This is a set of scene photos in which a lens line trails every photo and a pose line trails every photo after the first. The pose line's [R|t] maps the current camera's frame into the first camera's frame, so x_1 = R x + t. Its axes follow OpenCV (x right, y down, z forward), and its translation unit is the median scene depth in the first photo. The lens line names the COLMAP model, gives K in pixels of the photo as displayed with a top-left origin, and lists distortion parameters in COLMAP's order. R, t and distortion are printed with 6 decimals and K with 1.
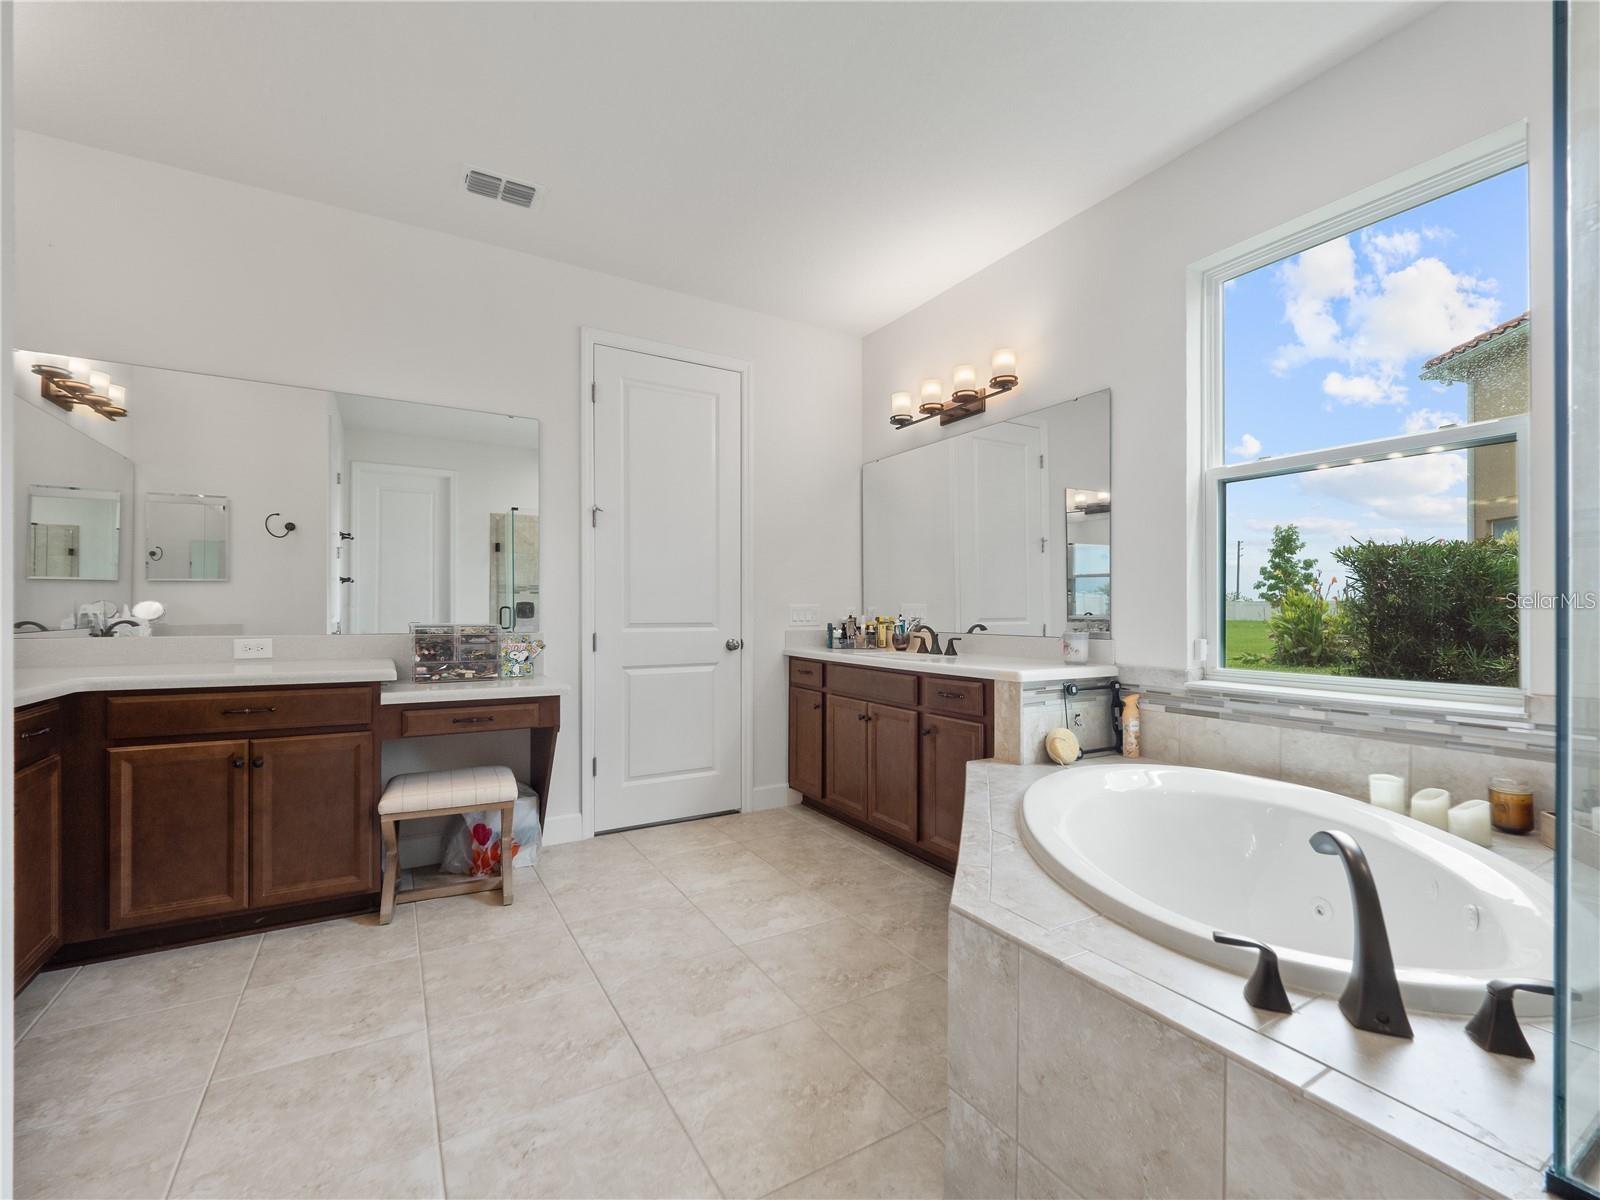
lens RADIAL K [[687.5, 0, 789.9], [0, 687.5, 607.6], [0, 0, 1]] dist [0.002366, -0.003422]
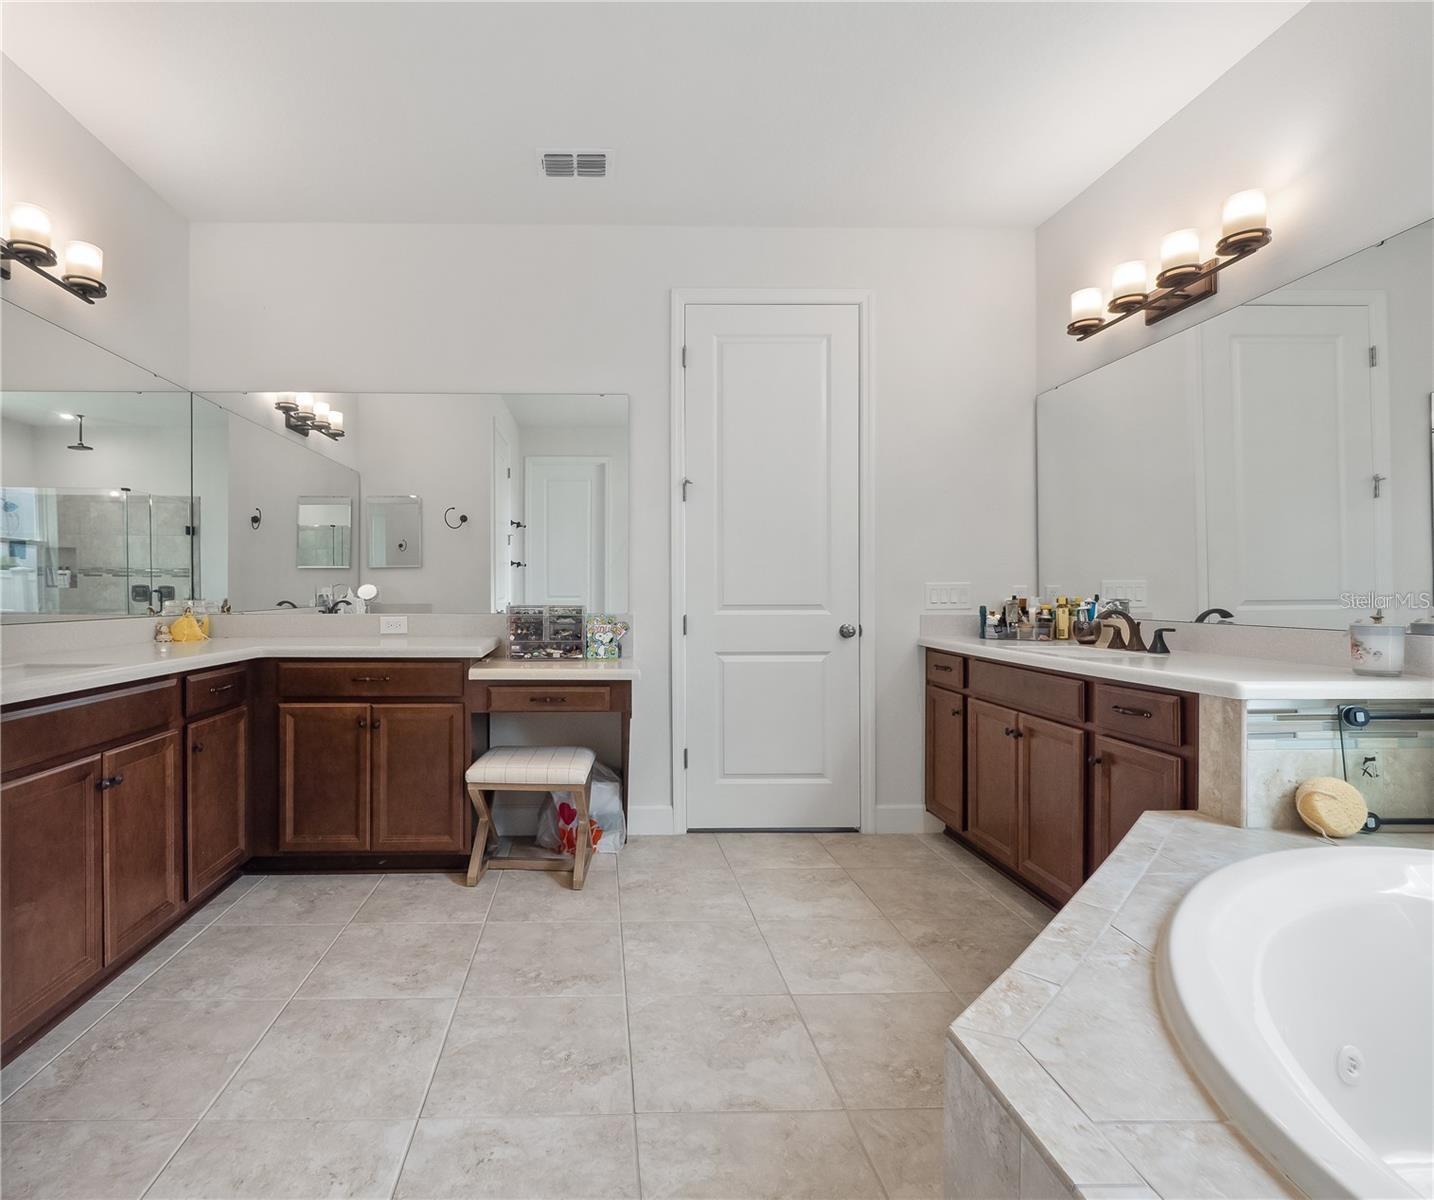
lens RADIAL K [[733.3, 0, 616.6], [0, 733.3, 589.9], [0, 0, 1]] dist [0.008786, -0.007873]
pose [[0.874173, -0.004929, -0.485590, 0.144377], [0.006395, 0.999979, 0.001362, 0.001221], [0.485573, -0.004296, 0.874186, 0.105951]]
